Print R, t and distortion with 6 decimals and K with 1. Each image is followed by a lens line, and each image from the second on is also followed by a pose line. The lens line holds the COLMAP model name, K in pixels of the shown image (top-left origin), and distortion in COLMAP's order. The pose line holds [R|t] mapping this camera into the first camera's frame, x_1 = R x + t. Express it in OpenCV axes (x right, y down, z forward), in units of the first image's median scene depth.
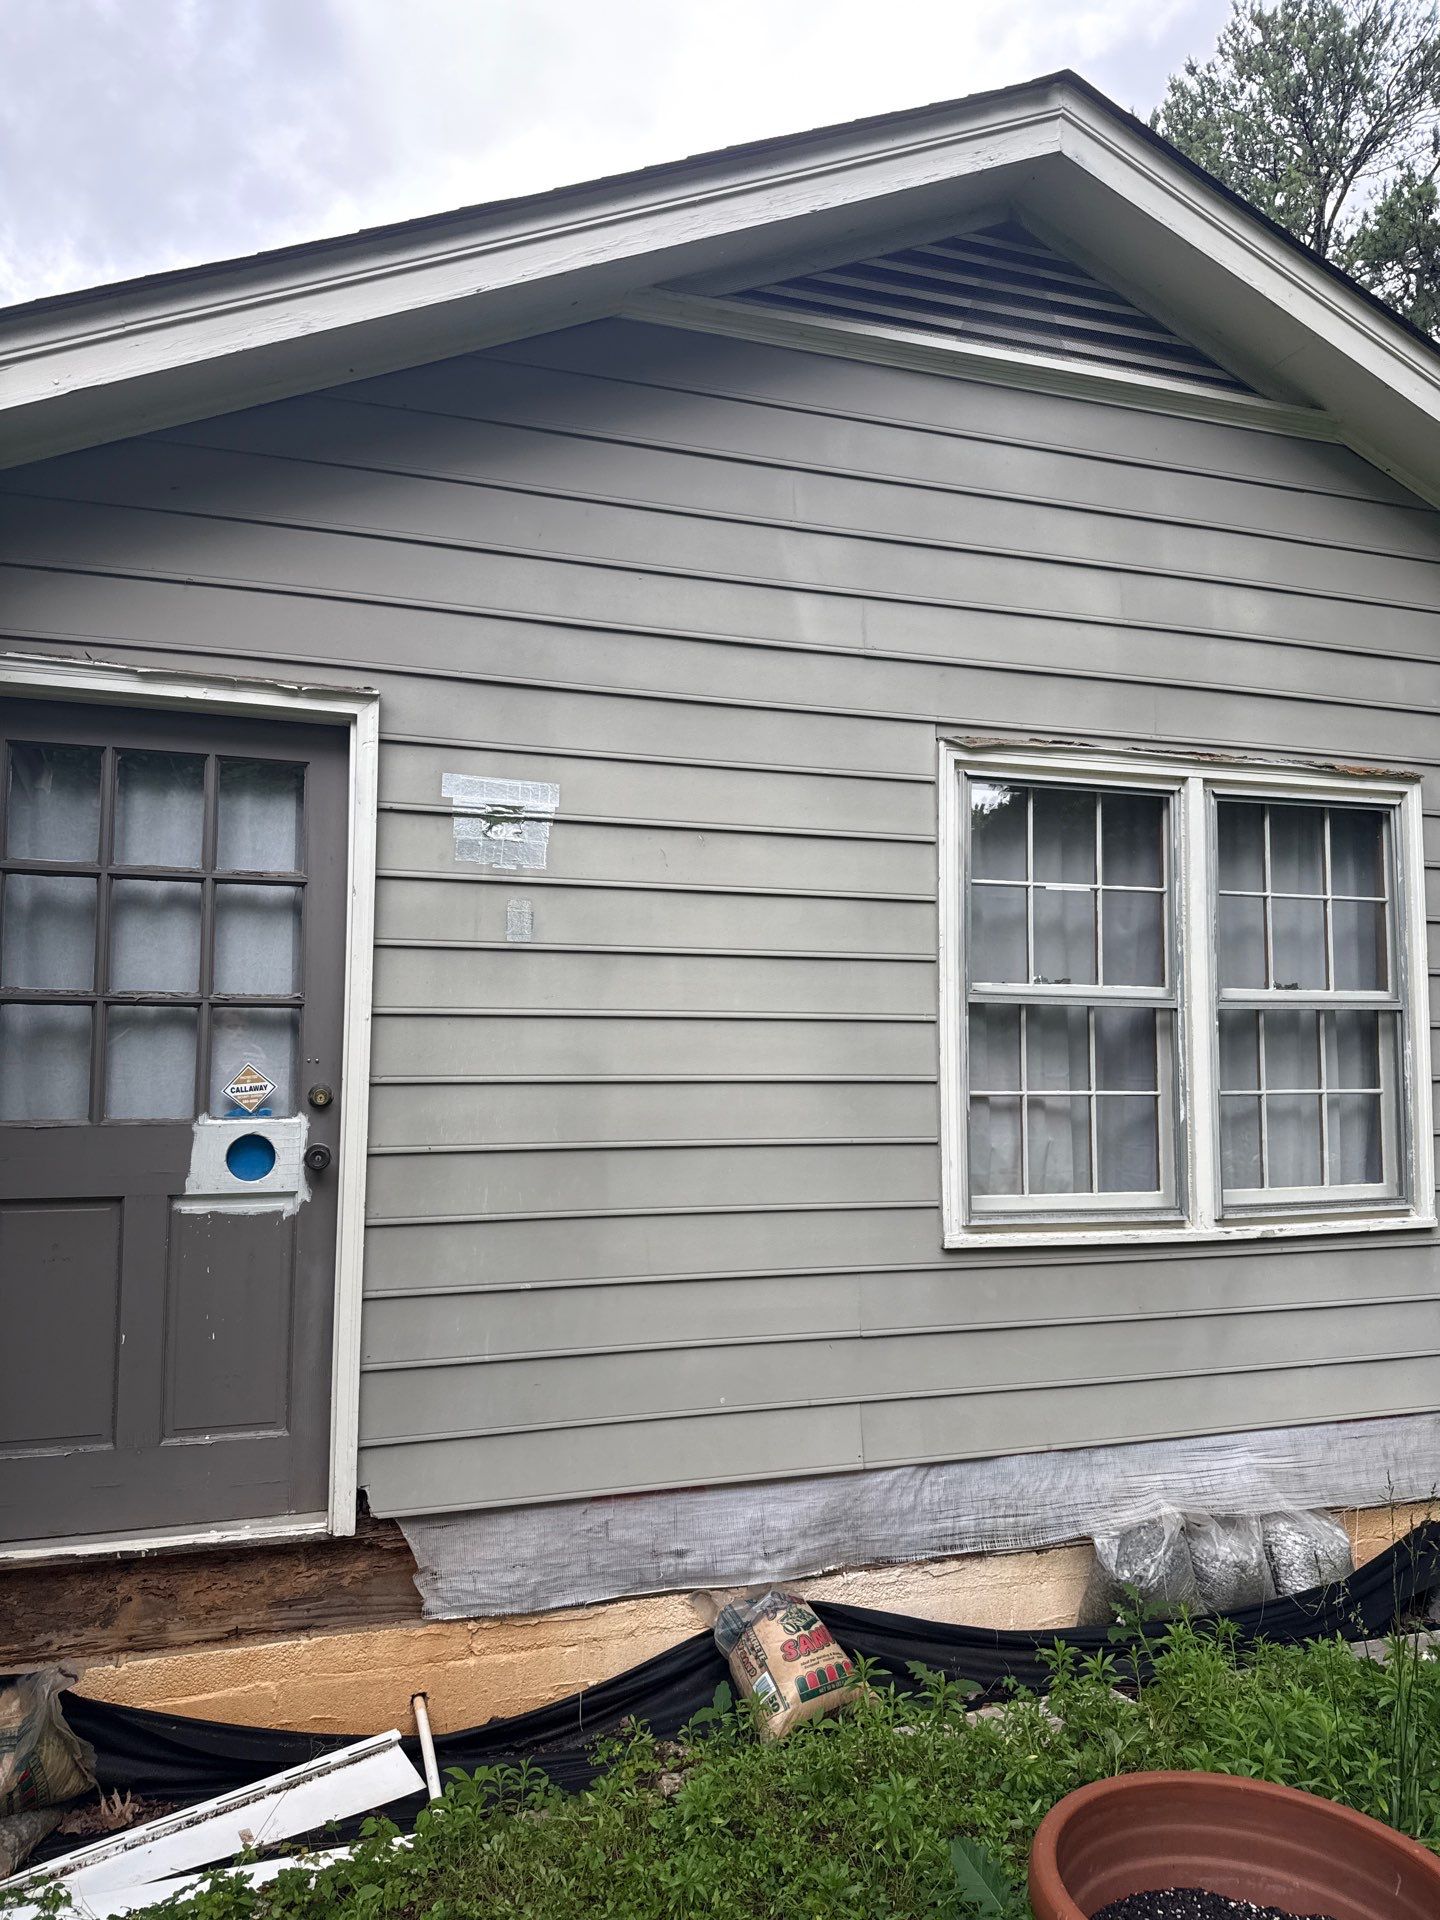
lens RADIAL K [[1360.6, 0, 720.0], [0, 1360.6, 956.3], [0, 0, 1]] dist [0.003201, -0.023600]
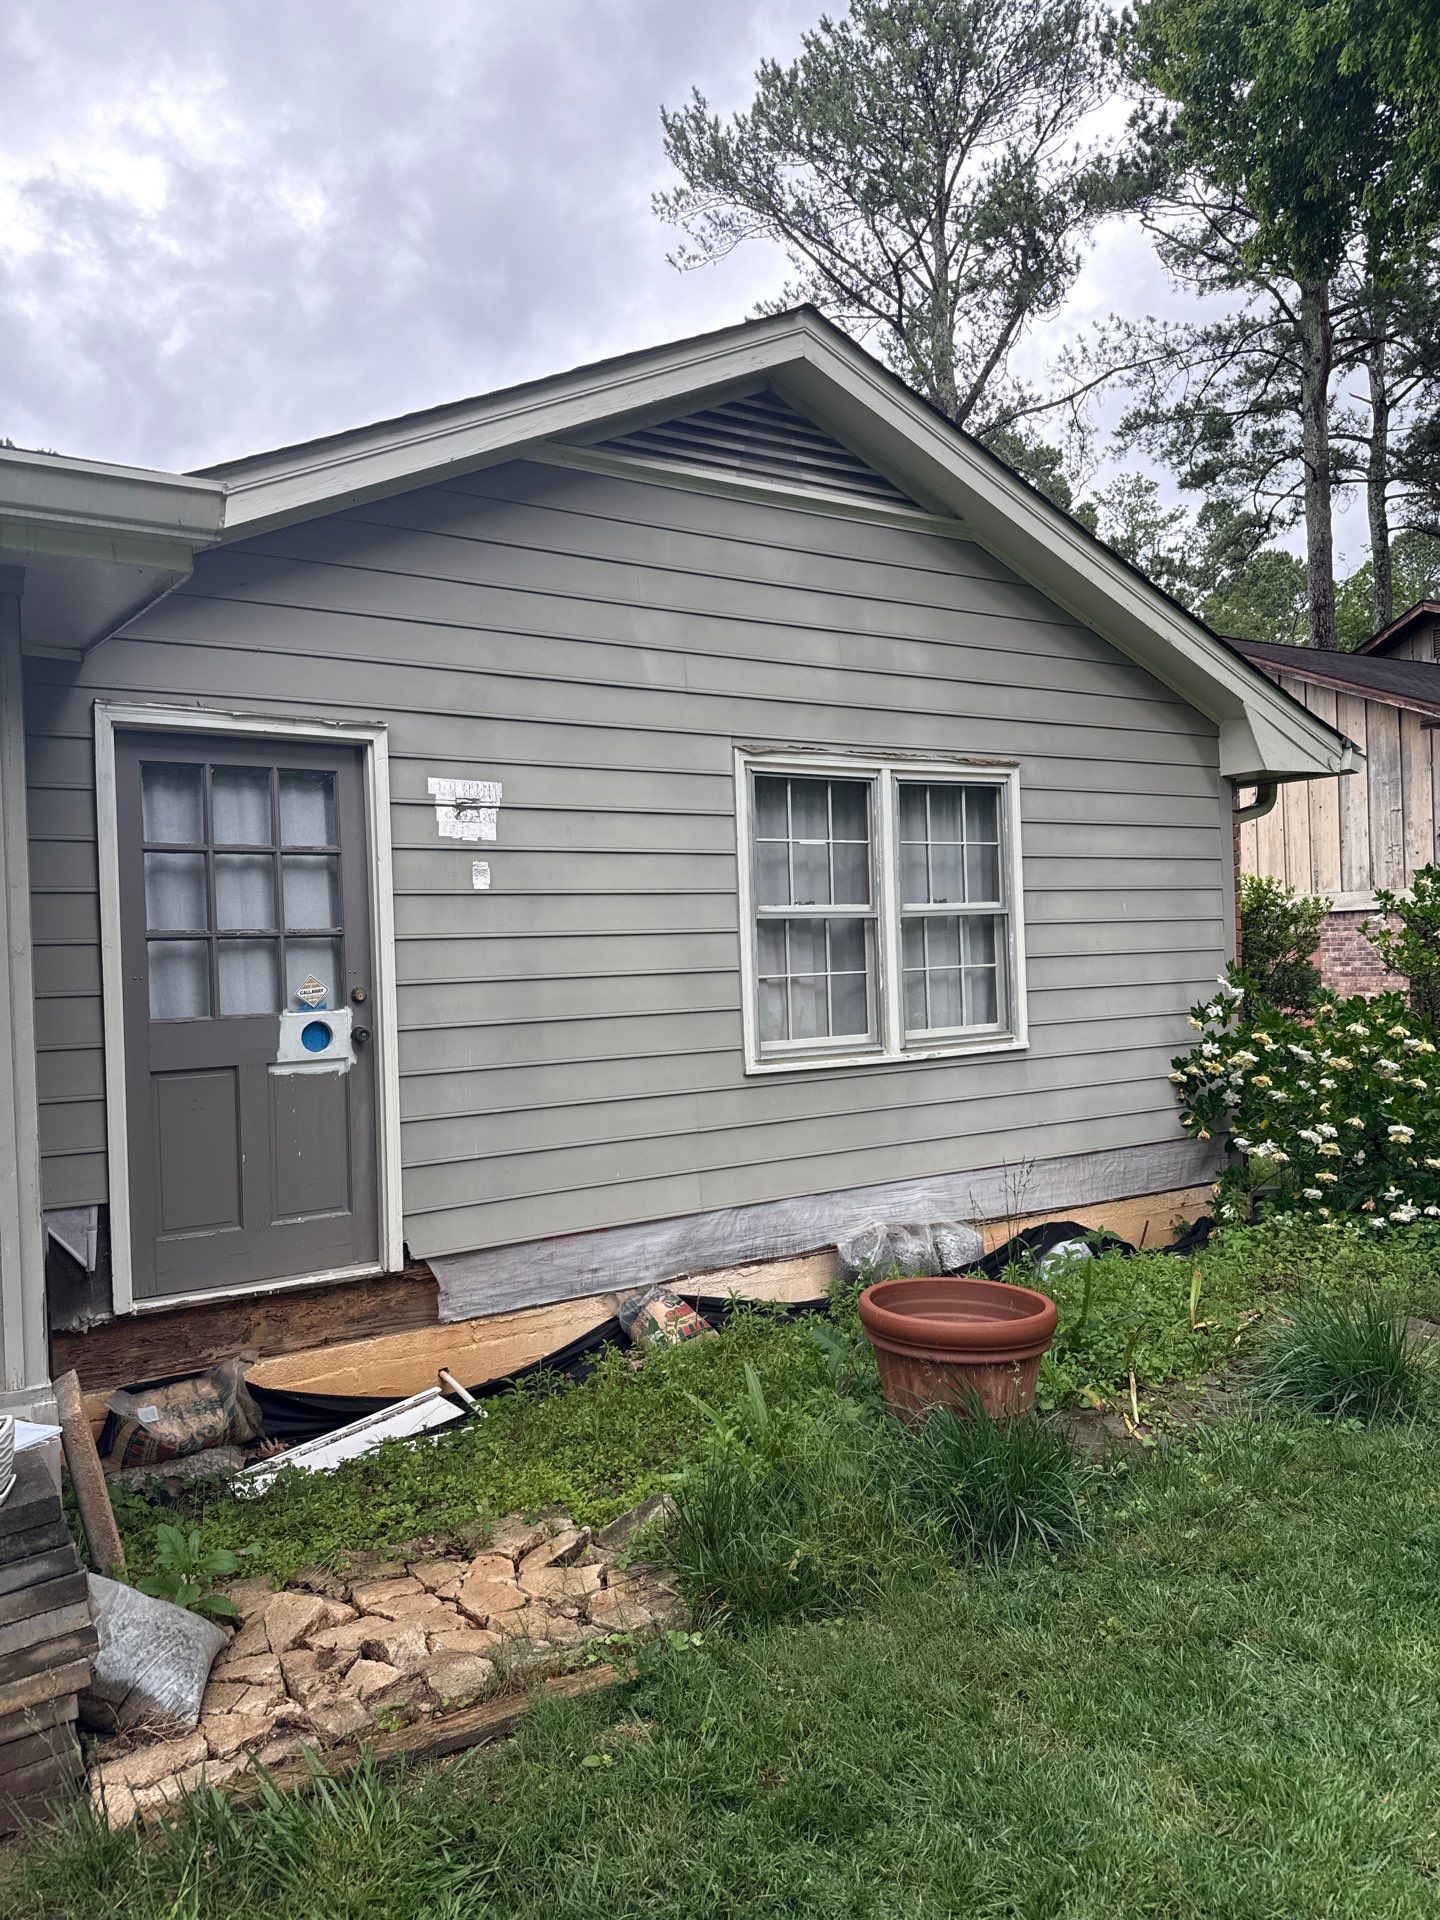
lens RADIAL K [[1381.3, 0, 723.0], [0, 1381.3, 972.3], [0, 0, 1]] dist [0.031593, -0.020011]
pose [[0.964585, -0.040893, 0.260584, -0.285796], [0.019311, 0.996206, 0.084851, -0.041900], [-0.263066, -0.076814, 0.961715, -0.553715]]
